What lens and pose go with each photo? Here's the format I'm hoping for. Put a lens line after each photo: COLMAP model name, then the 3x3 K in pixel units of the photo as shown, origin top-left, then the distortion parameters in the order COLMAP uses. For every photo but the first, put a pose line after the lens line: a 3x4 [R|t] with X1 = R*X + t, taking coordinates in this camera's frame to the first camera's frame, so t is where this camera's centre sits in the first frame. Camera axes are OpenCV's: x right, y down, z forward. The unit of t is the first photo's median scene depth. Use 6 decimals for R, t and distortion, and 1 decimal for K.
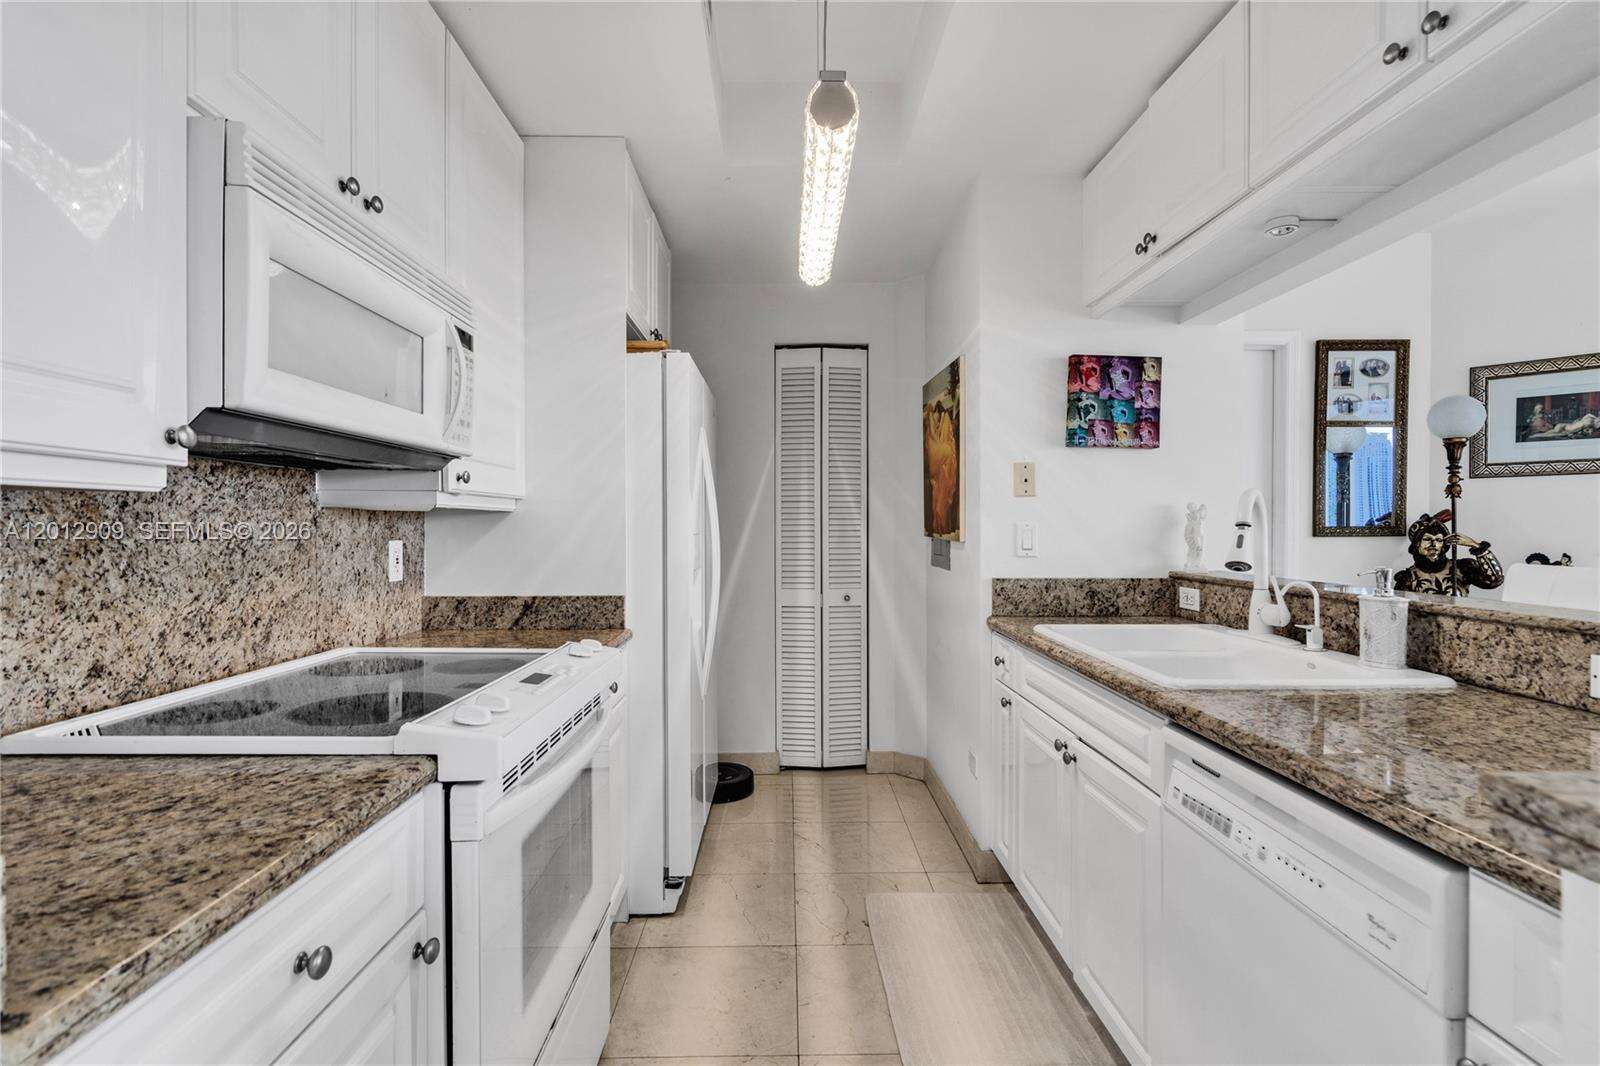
lens RADIAL K [[767.1, 0, 794.0], [0, 767.1, 530.9], [0, 0, 1]] dist [0.003384, 0.000912]
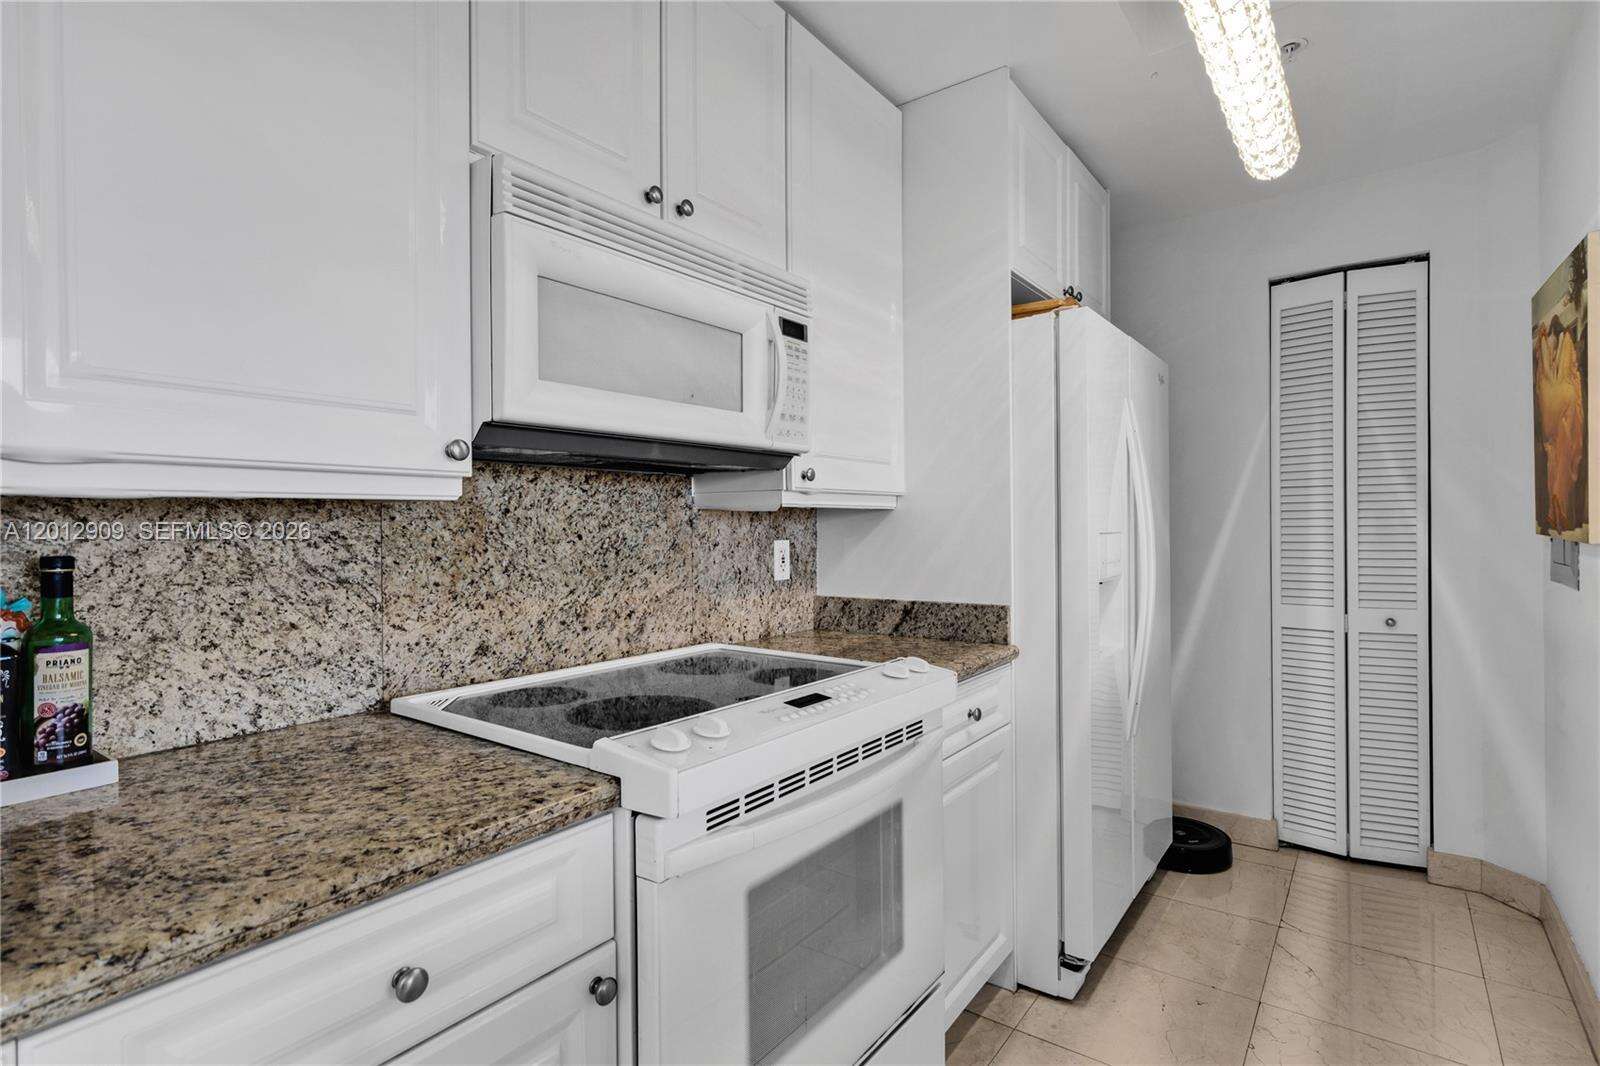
lens RADIAL K [[785.5, 0, 795.6], [0, 785.5, 528.5], [0, 0, 1]] dist [0.001912, 0.001268]
pose [[0.794842, -0.005911, -0.606788, 0.130707], [0.007026, 0.999975, -0.000538, -0.002341], [0.606776, -0.003835, 0.794864, 0.181920]]
